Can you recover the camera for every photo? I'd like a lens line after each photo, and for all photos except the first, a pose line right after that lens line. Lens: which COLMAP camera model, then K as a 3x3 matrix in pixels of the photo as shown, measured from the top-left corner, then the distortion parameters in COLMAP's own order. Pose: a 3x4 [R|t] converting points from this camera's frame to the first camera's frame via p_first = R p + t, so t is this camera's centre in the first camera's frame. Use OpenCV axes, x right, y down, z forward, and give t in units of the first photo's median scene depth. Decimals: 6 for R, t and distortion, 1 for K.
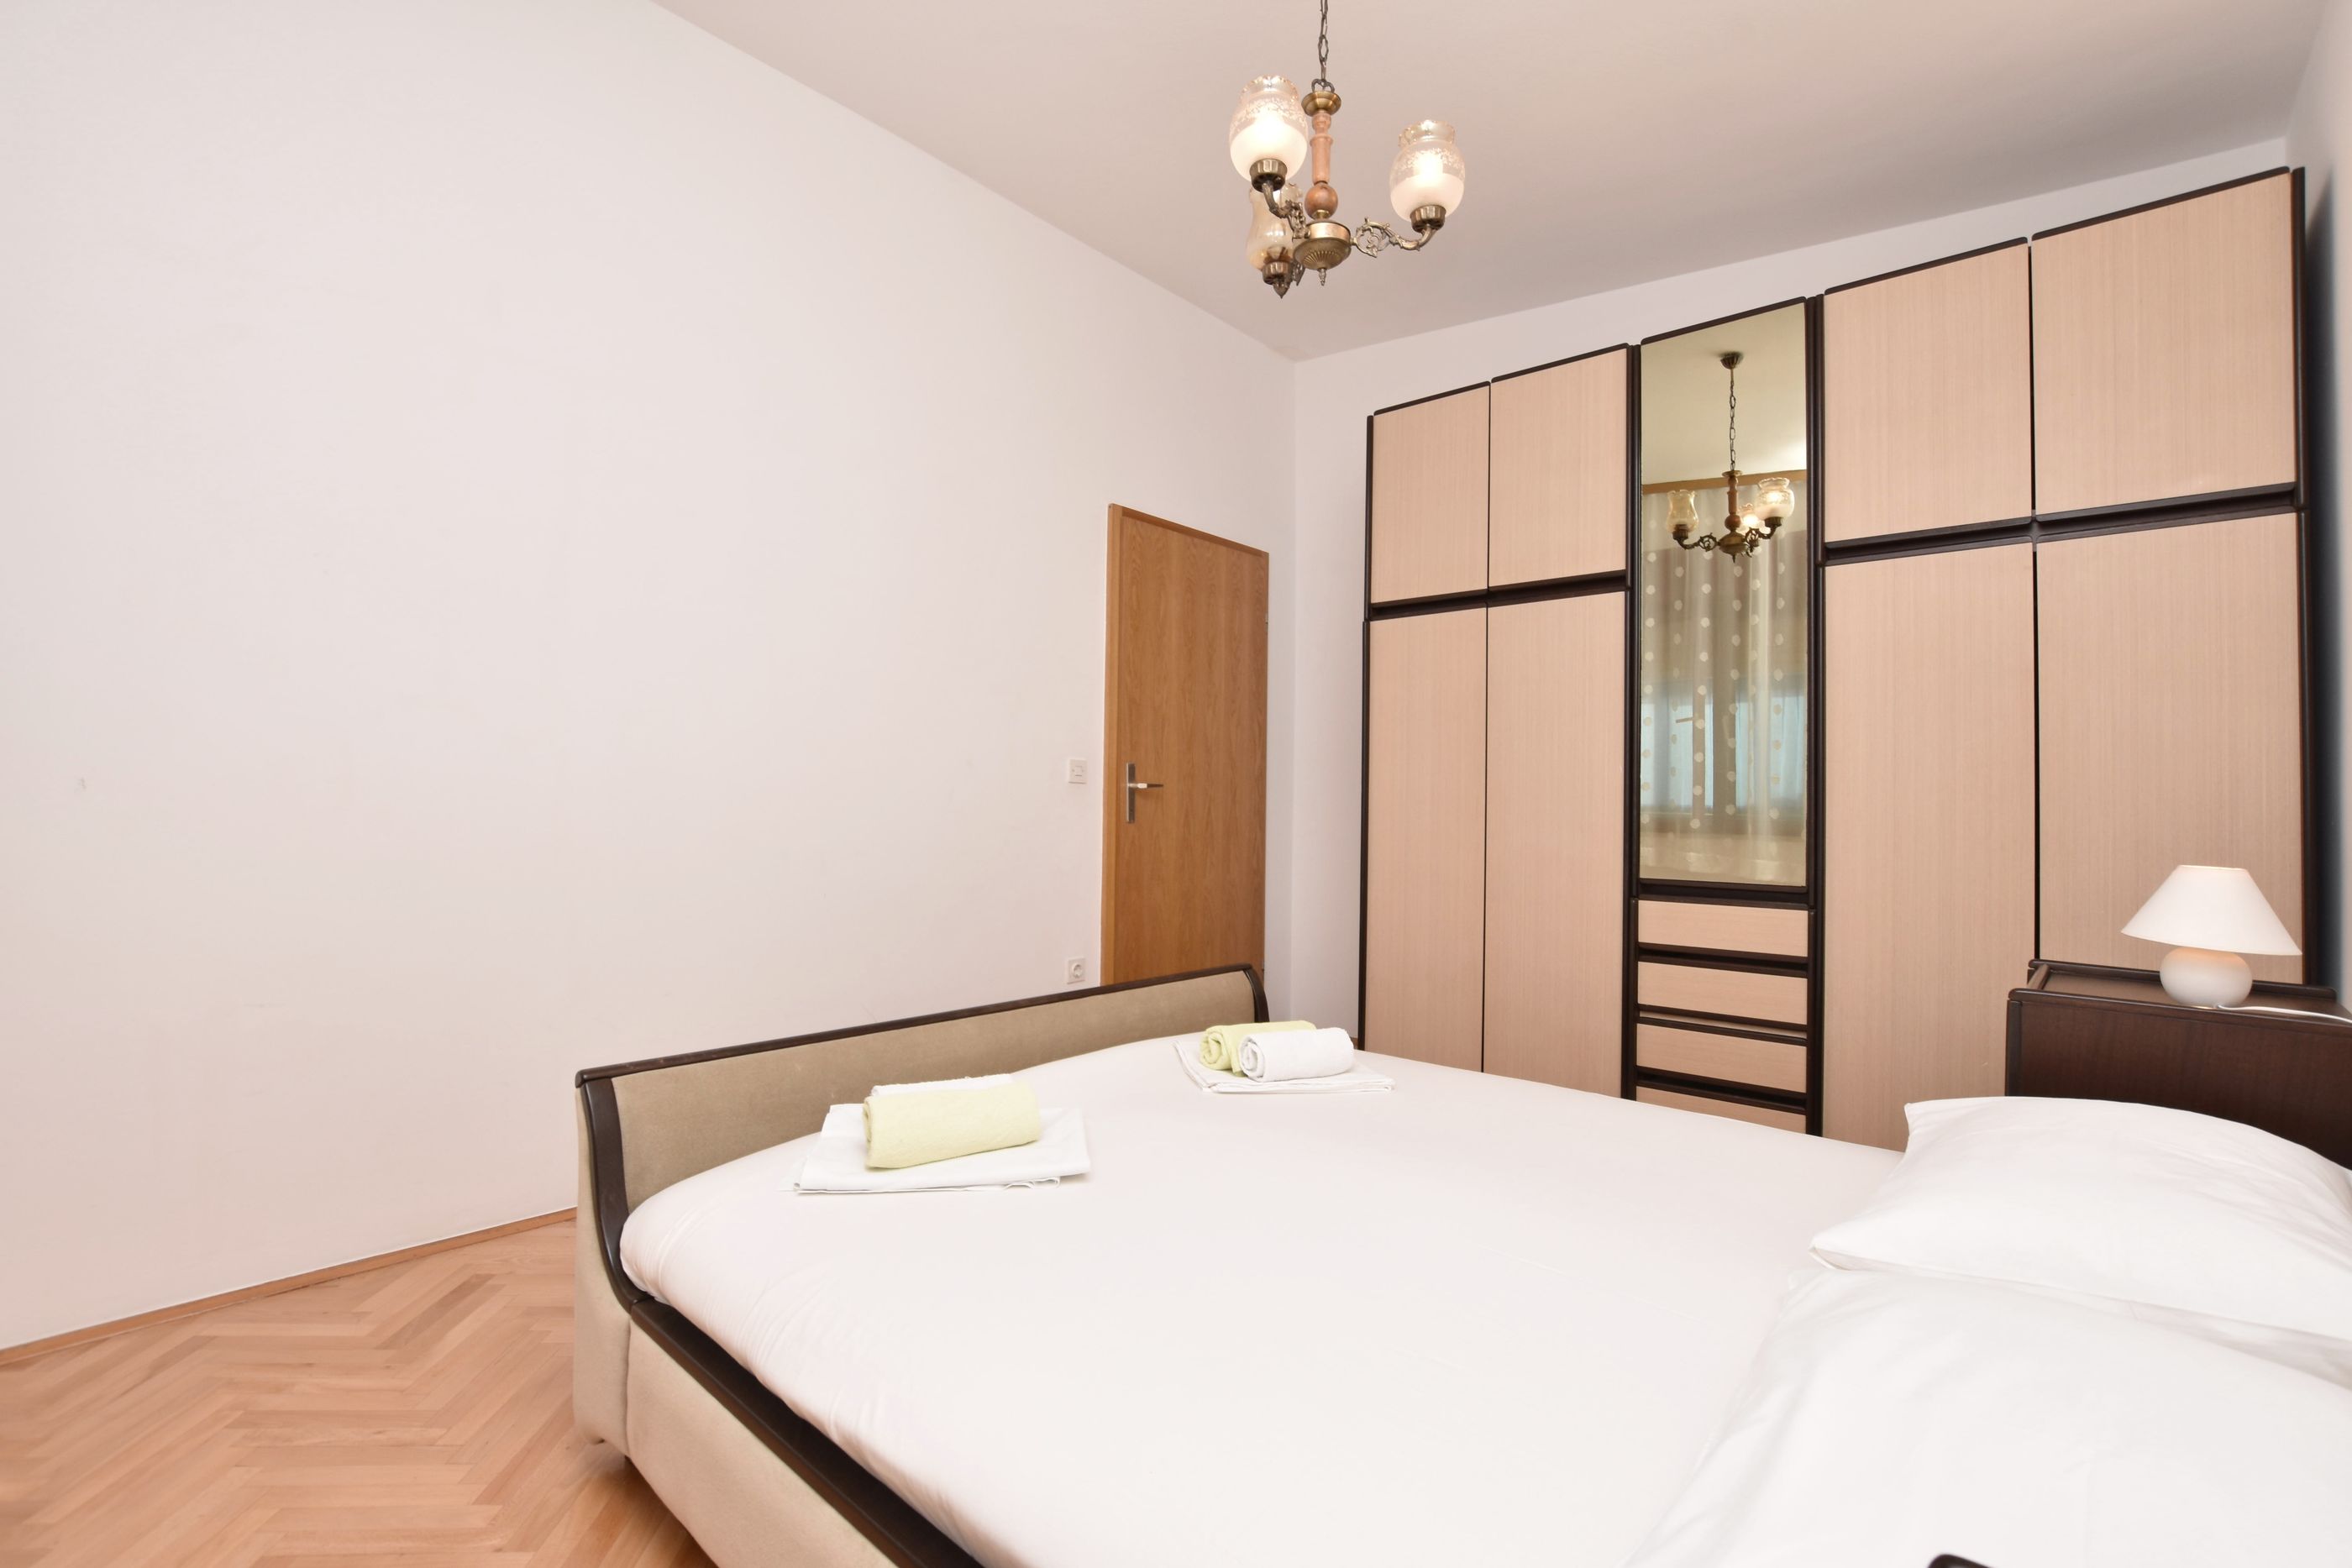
lens RADIAL K [[1031.5, 0, 1176.0], [0, 1031.5, 784.0], [0, 0, 1]] dist [-0.015097, 0.000400]
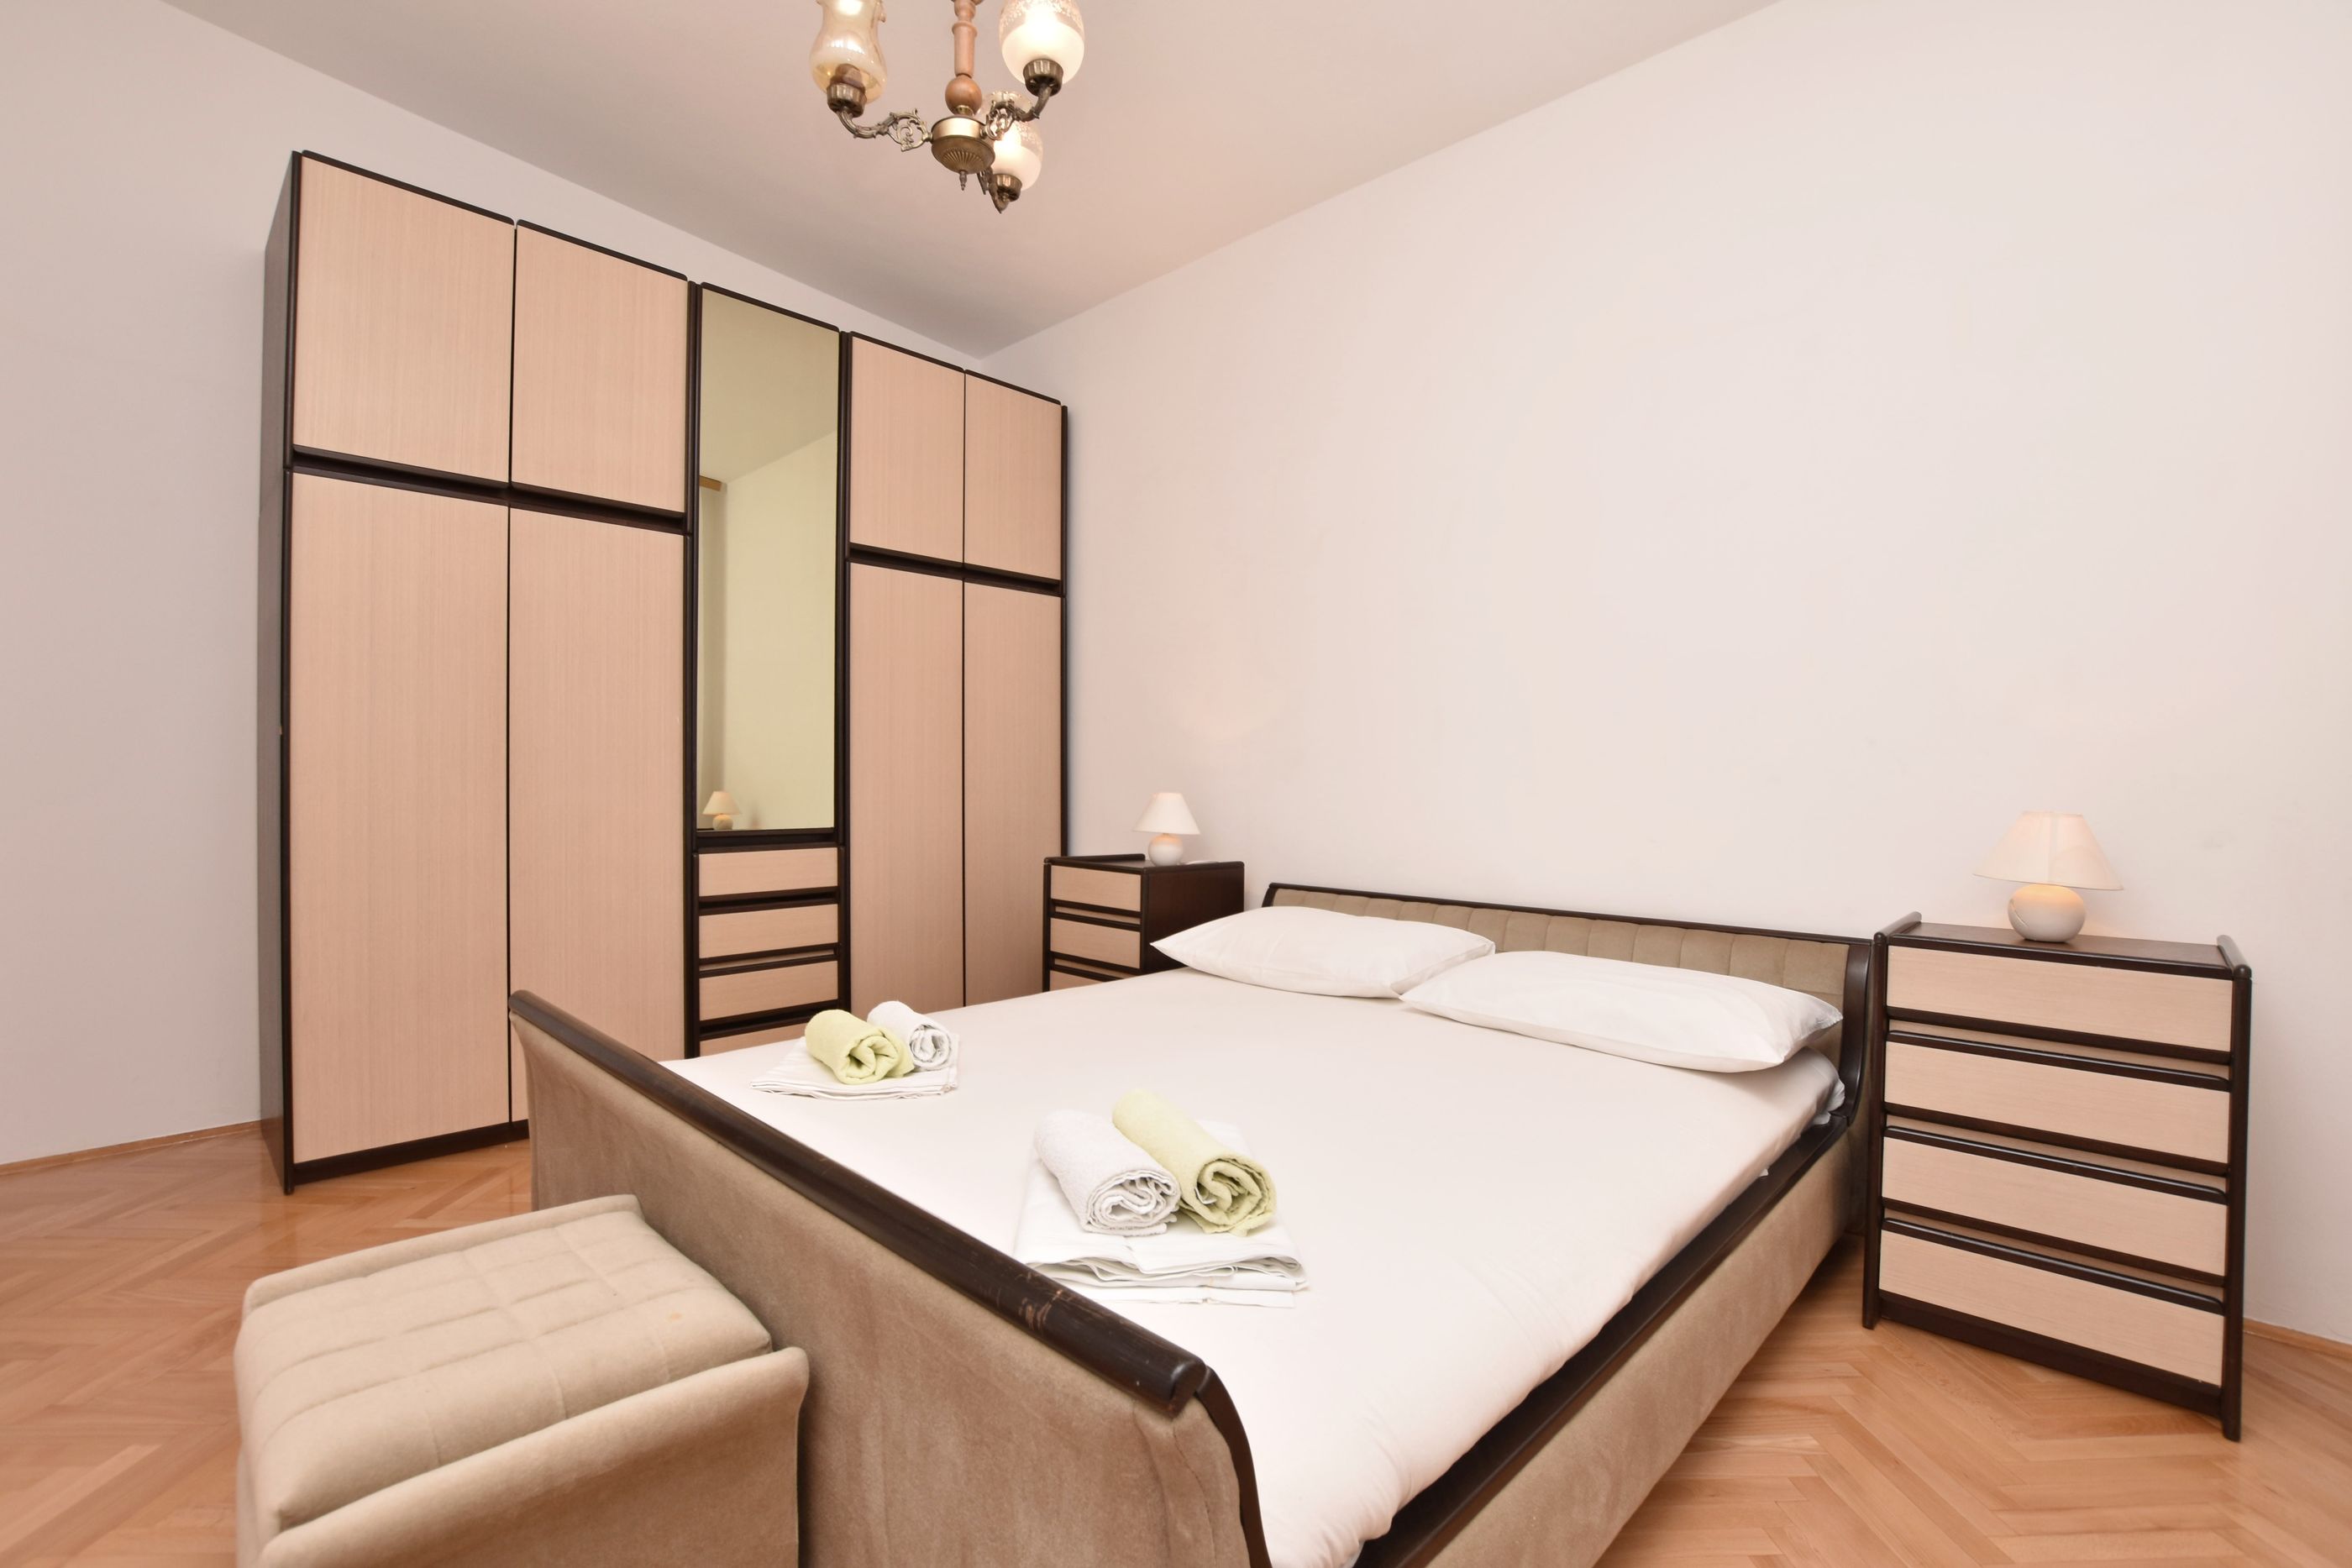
lens RADIAL K [[1031.5, 0, 1176.0], [0, 1031.5, 784.0], [0, 0, 1]] dist [-0.015097, 0.000400]
pose [[0.063597, -0.013894, 0.997879, -0.507569], [-0.022725, 0.999624, 0.015367, 0.020353], [-0.997717, -0.023654, 0.063257, 0.486241]]
